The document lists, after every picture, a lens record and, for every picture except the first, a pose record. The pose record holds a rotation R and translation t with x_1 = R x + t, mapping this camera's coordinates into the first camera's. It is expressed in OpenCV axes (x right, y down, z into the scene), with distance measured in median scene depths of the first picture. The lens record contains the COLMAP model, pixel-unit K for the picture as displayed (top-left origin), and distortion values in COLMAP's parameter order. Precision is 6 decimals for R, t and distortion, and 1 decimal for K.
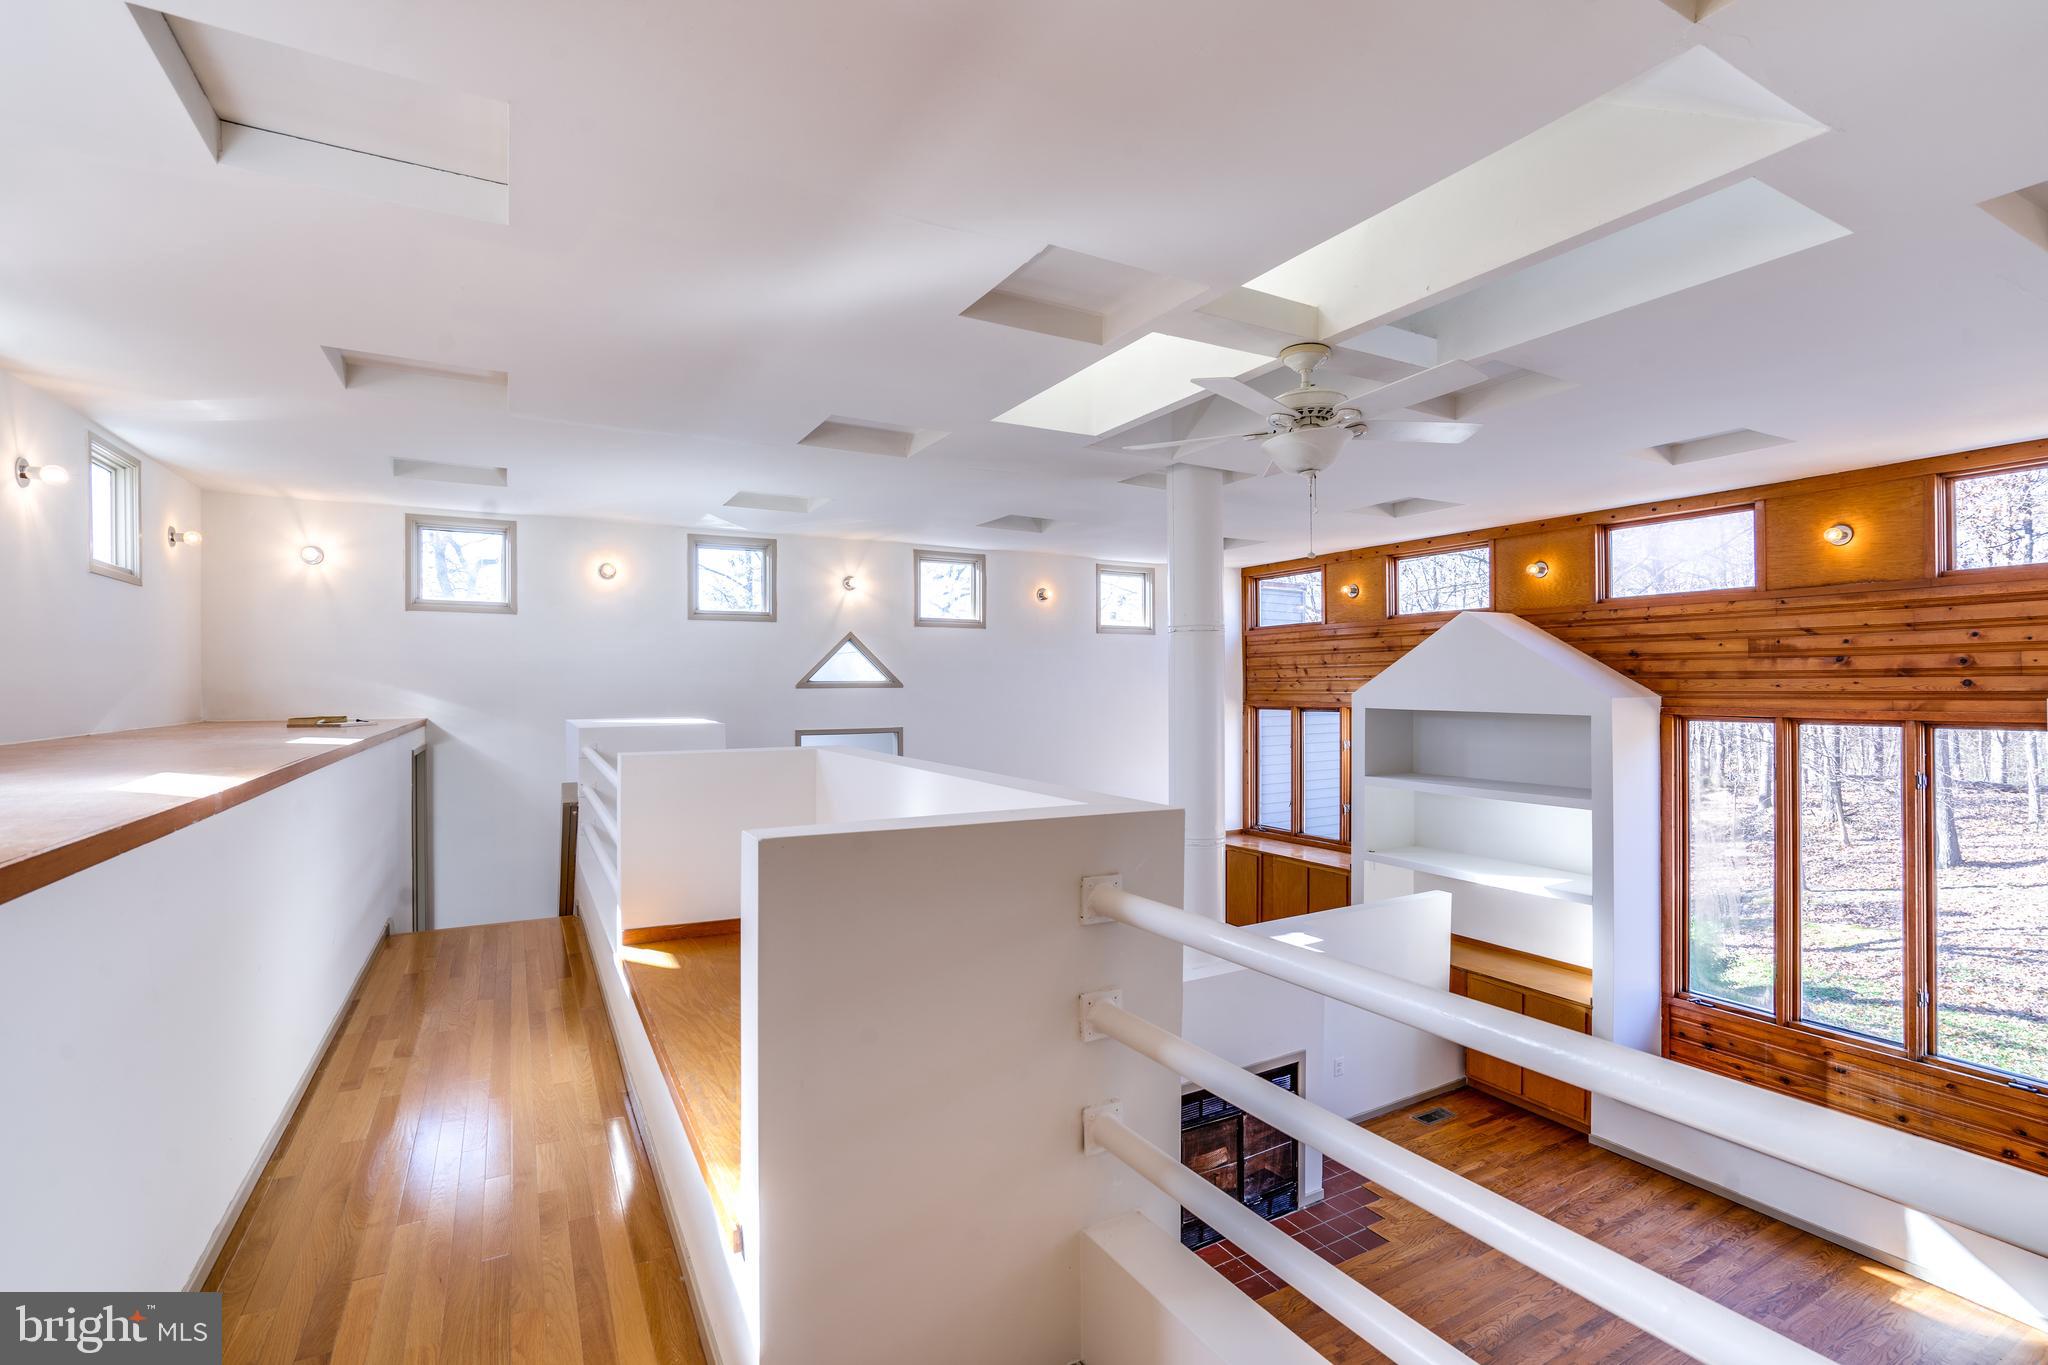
lens RADIAL K [[948.2, 0, 1035.7], [0, 948.2, 686.7], [0, 0, 1]] dist [-0.040568, 0.019430]
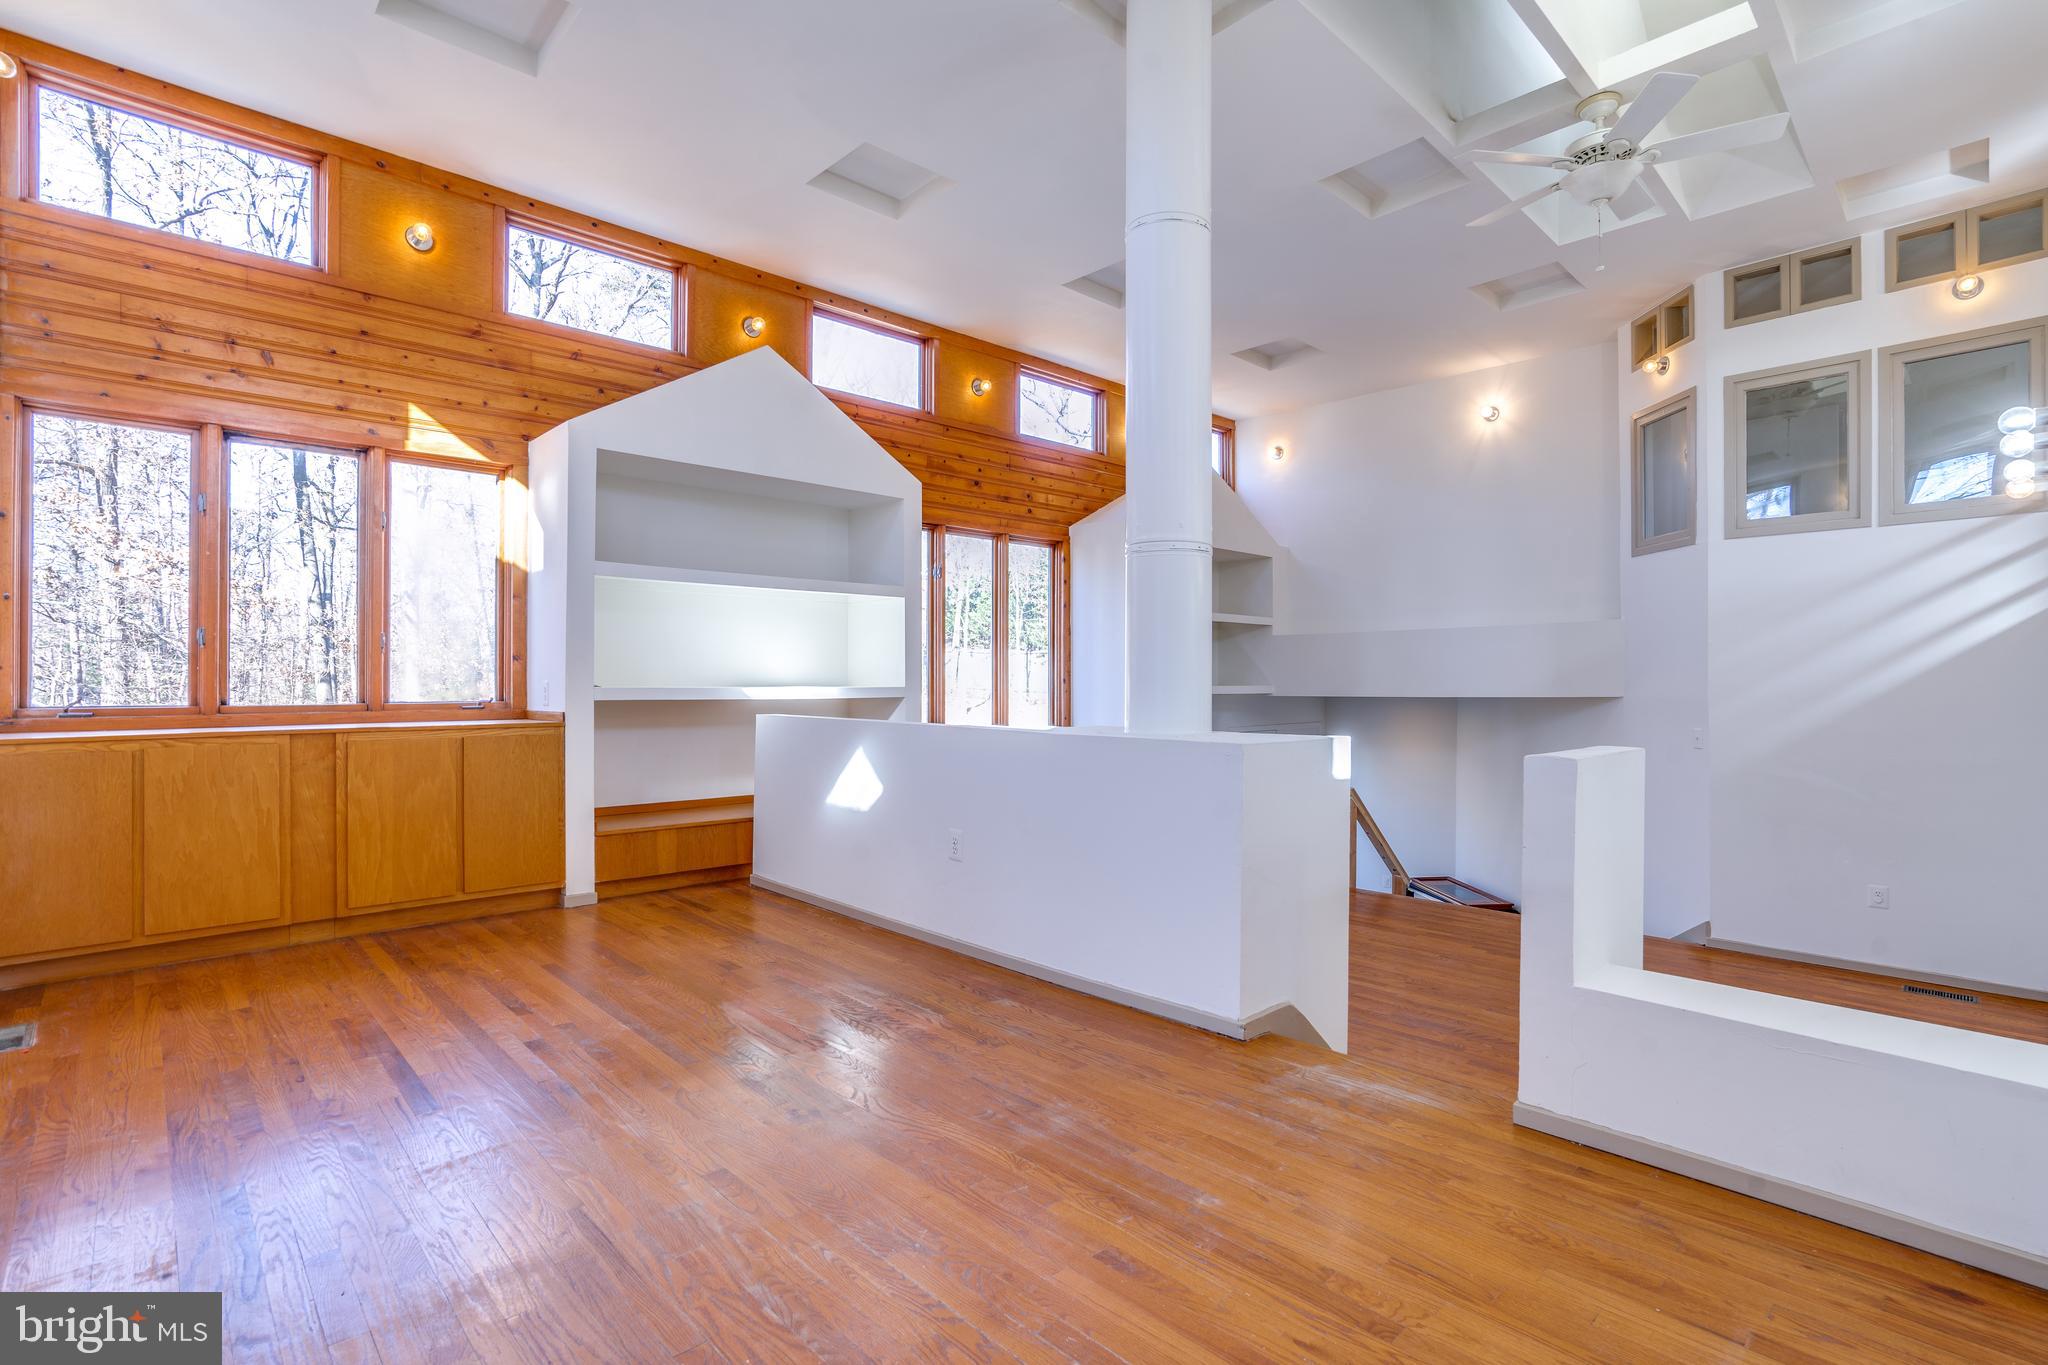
lens RADIAL K [[963.6, 0, 1035.6], [0, 963.6, 682.4], [0, 0, 1]] dist [-0.041283, 0.020389]
pose [[-0.244280, 0.005571, 0.969689, -0.422505], [0.003502, 0.999982, -0.004862, 0.239412], [-0.969698, 0.002208, -0.244295, 1.182418]]
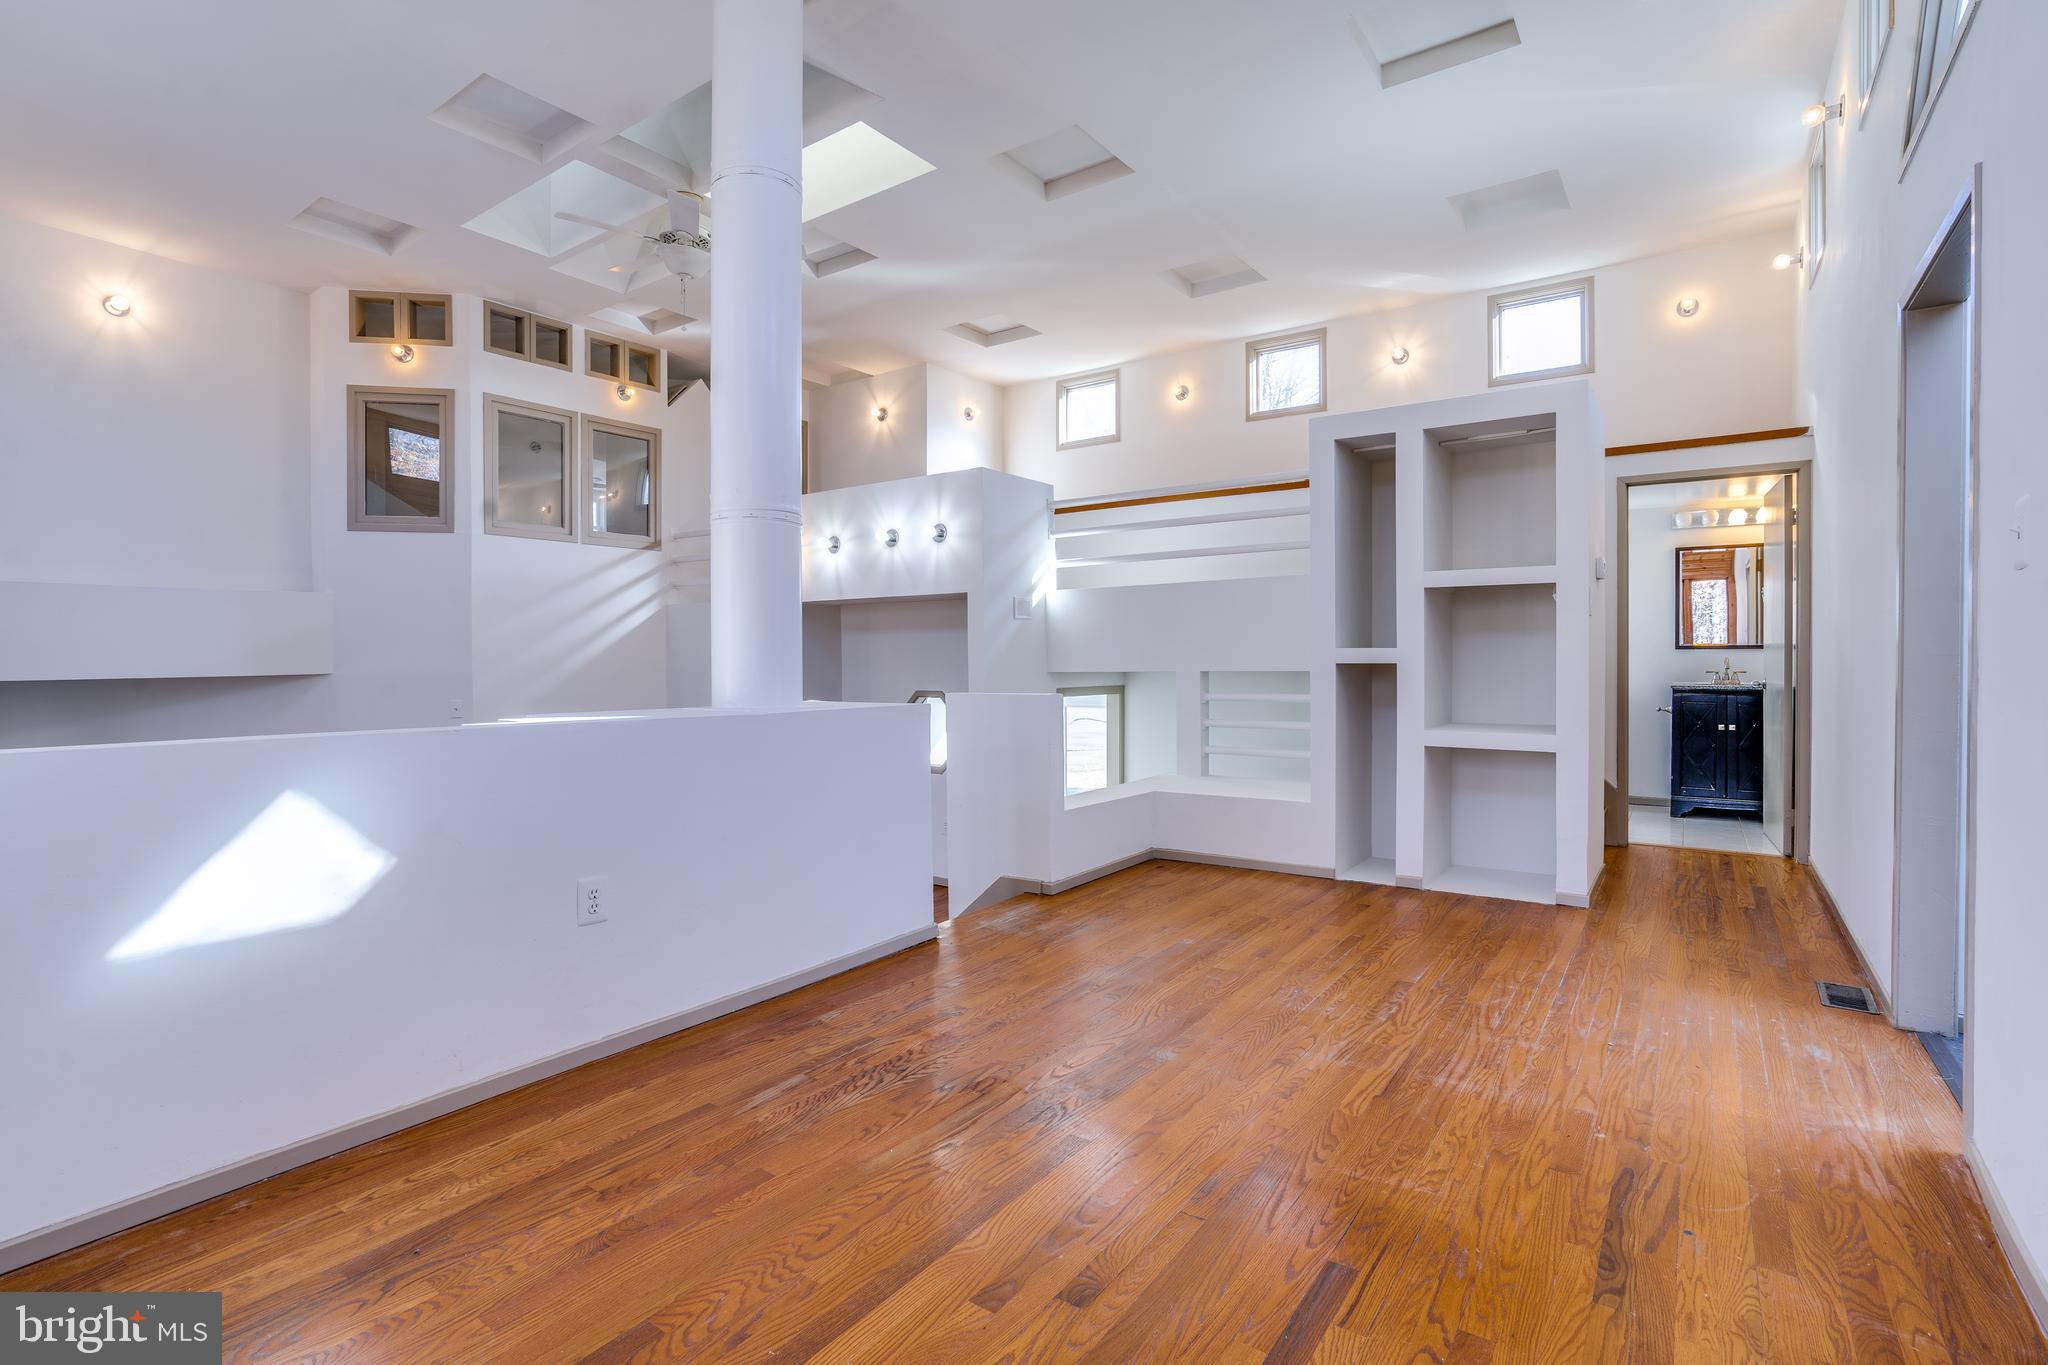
lens RADIAL K [[963.6, 0, 1037.9], [0, 963.6, 675.8], [0, 0, 1]] dist [-0.041283, 0.020389]
pose [[-0.903827, 0.017947, -0.427522, 0.267143], [0.009210, 0.999705, 0.022496, 0.237958], [0.427800, 0.016395, -0.903725, 1.568245]]
